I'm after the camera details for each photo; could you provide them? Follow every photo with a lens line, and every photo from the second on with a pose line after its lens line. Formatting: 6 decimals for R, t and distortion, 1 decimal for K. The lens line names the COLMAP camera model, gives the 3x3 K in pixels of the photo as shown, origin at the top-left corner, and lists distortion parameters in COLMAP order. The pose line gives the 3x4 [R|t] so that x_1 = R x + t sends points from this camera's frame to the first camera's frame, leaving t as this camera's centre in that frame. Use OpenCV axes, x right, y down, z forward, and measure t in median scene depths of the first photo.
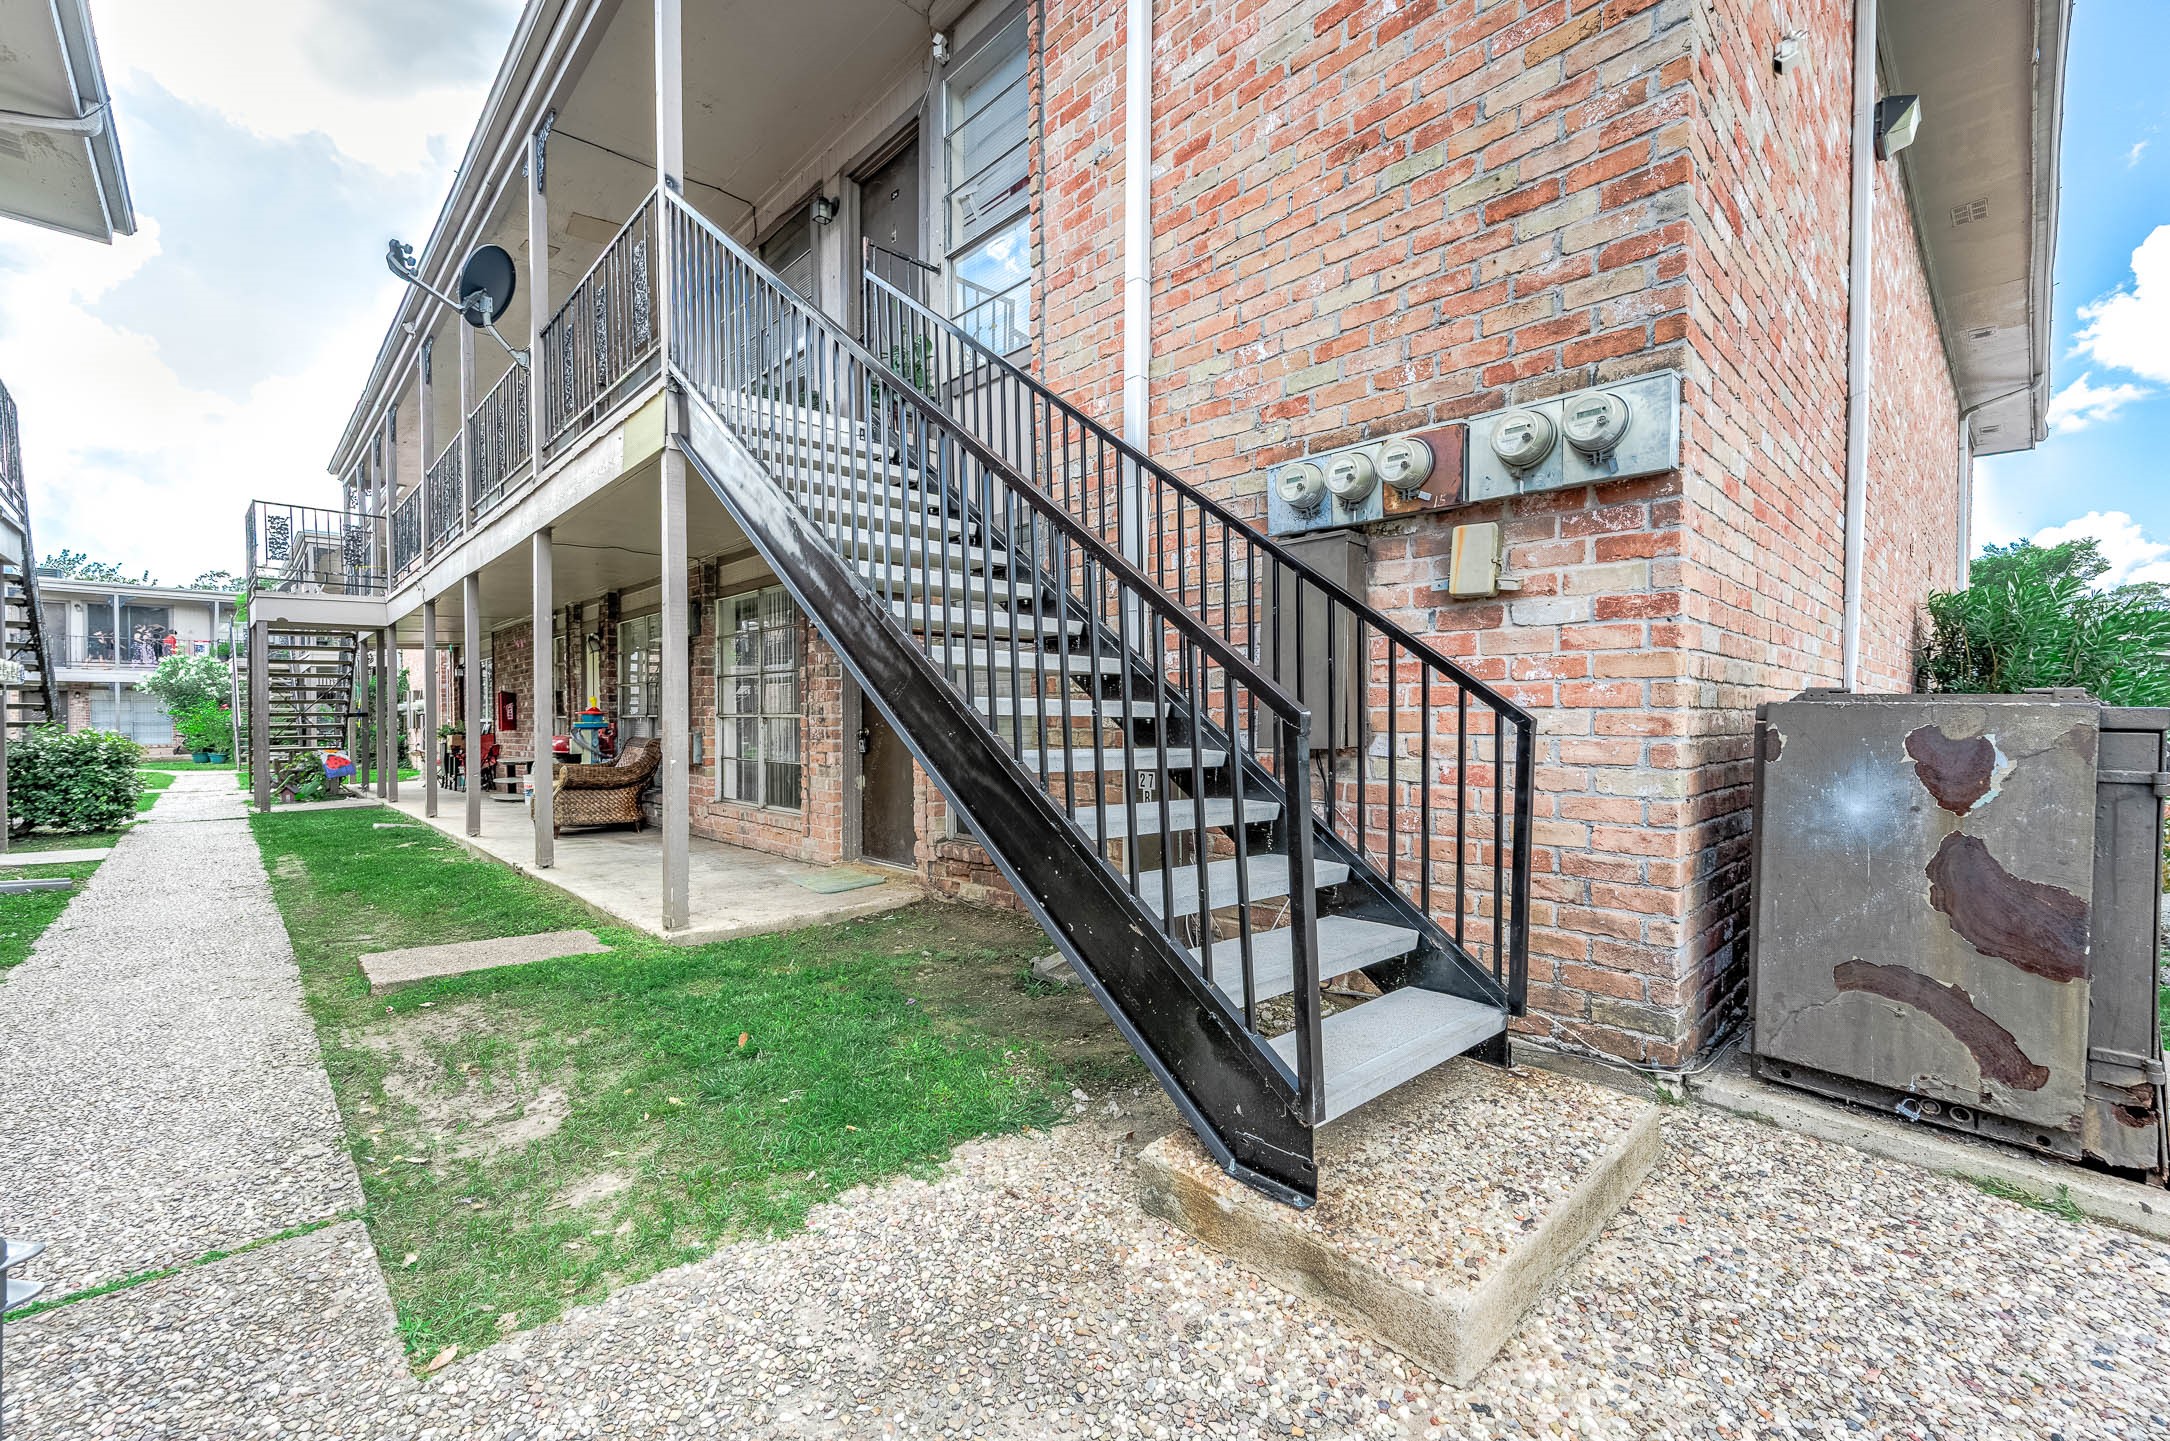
lens RADIAL K [[900.1, 0, 1083.3], [0, 900.1, 721.3], [0, 0, 1]] dist [0.012841, 0.000899]
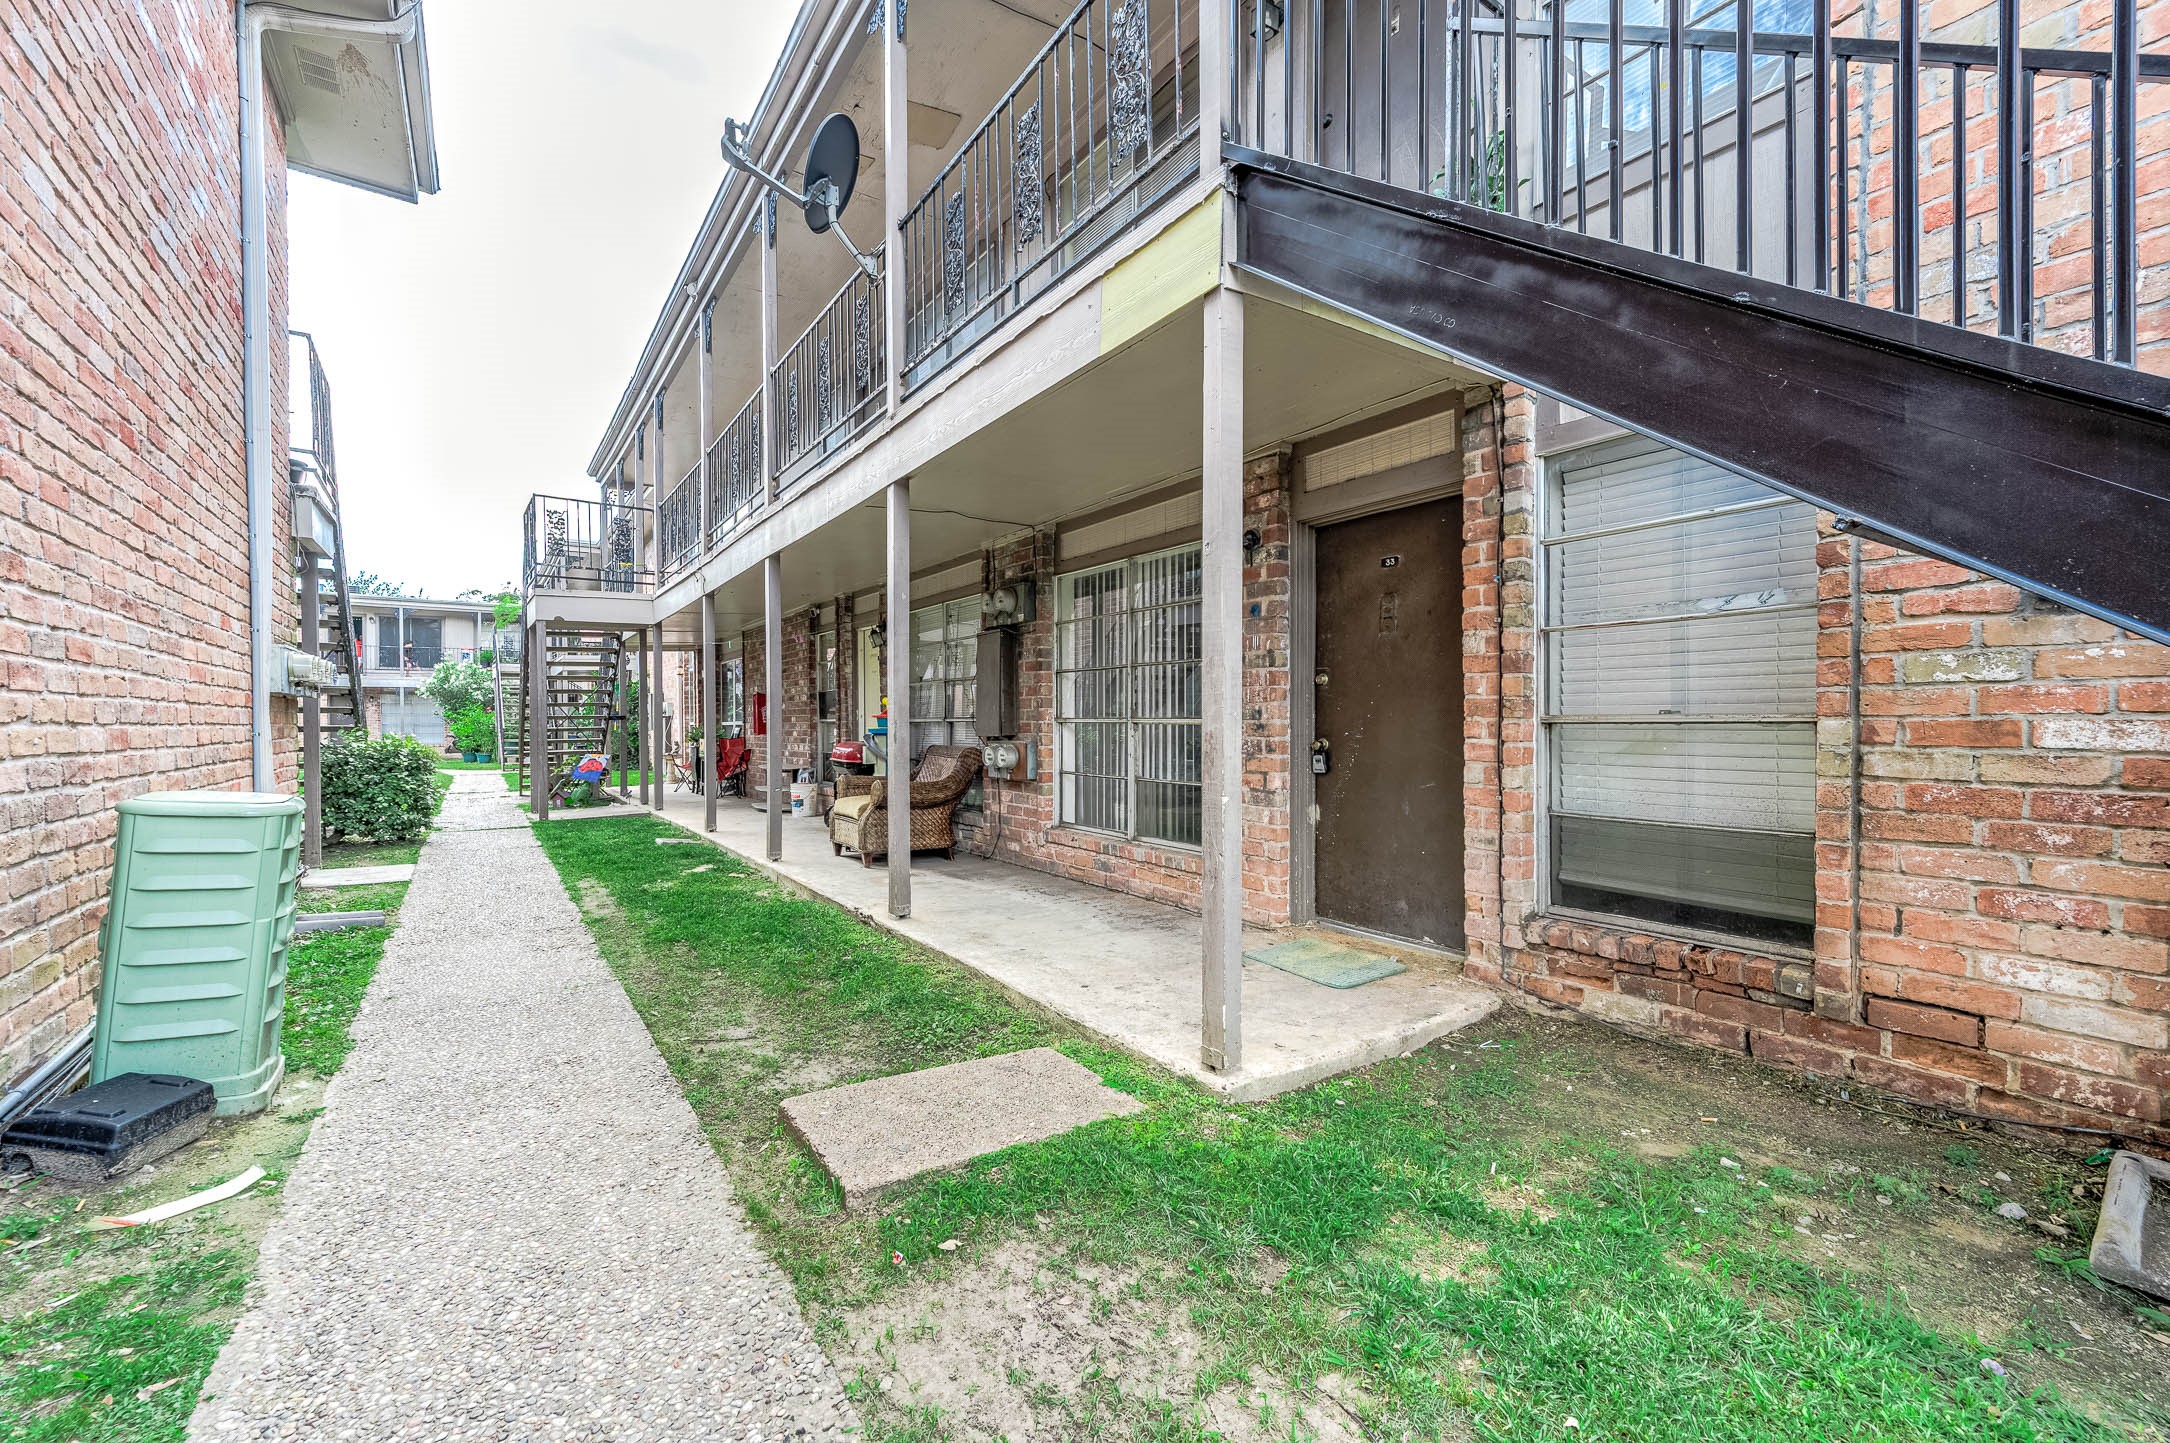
lens RADIAL K [[900.1, 0, 1080.1], [0, 900.1, 721.7], [0, 0, 1]] dist [0.012841, 0.000899]
pose [[0.986060, -0.000184, -0.166392, -0.237538], [0.000147, 1.000000, -0.000239, -0.004488], [0.166392, 0.000211, 0.986060, 0.200021]]
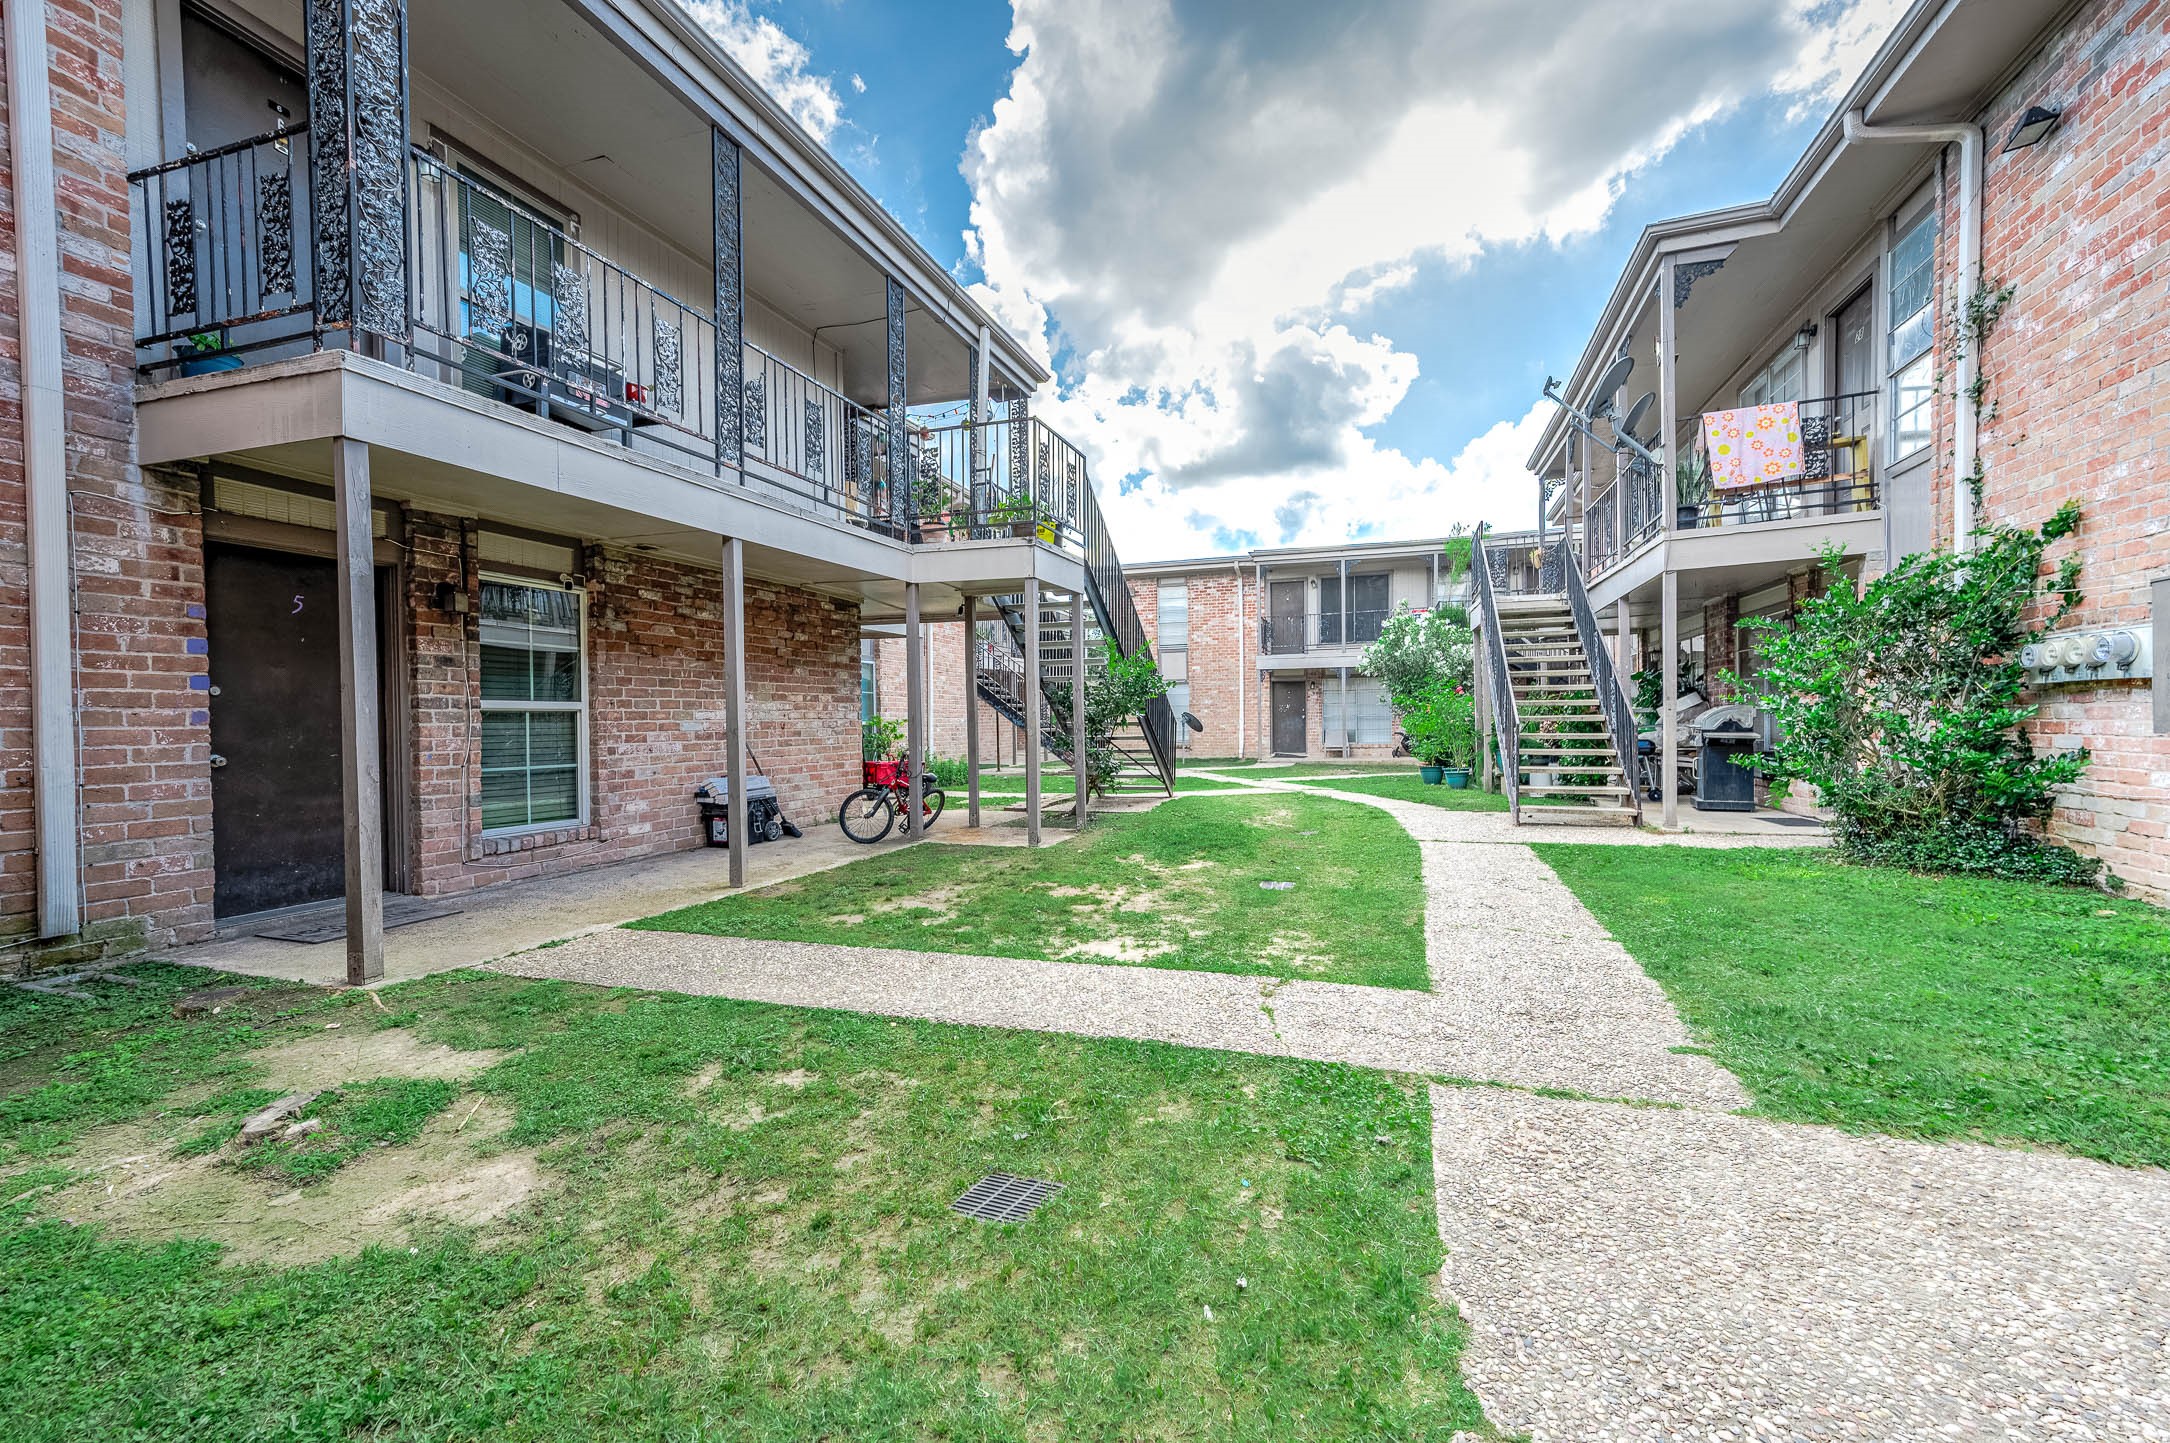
lens RADIAL K [[900.1, 0, 1086.9], [0, 900.1, 728.8], [0, 0, 1]] dist [0.012841, 0.000899]
pose [[0.455546, 0.013655, -0.890108, -1.554889], [-0.005009, 0.999906, 0.012776, 0.011865], [0.890198, -0.001362, 0.455571, 1.503518]]
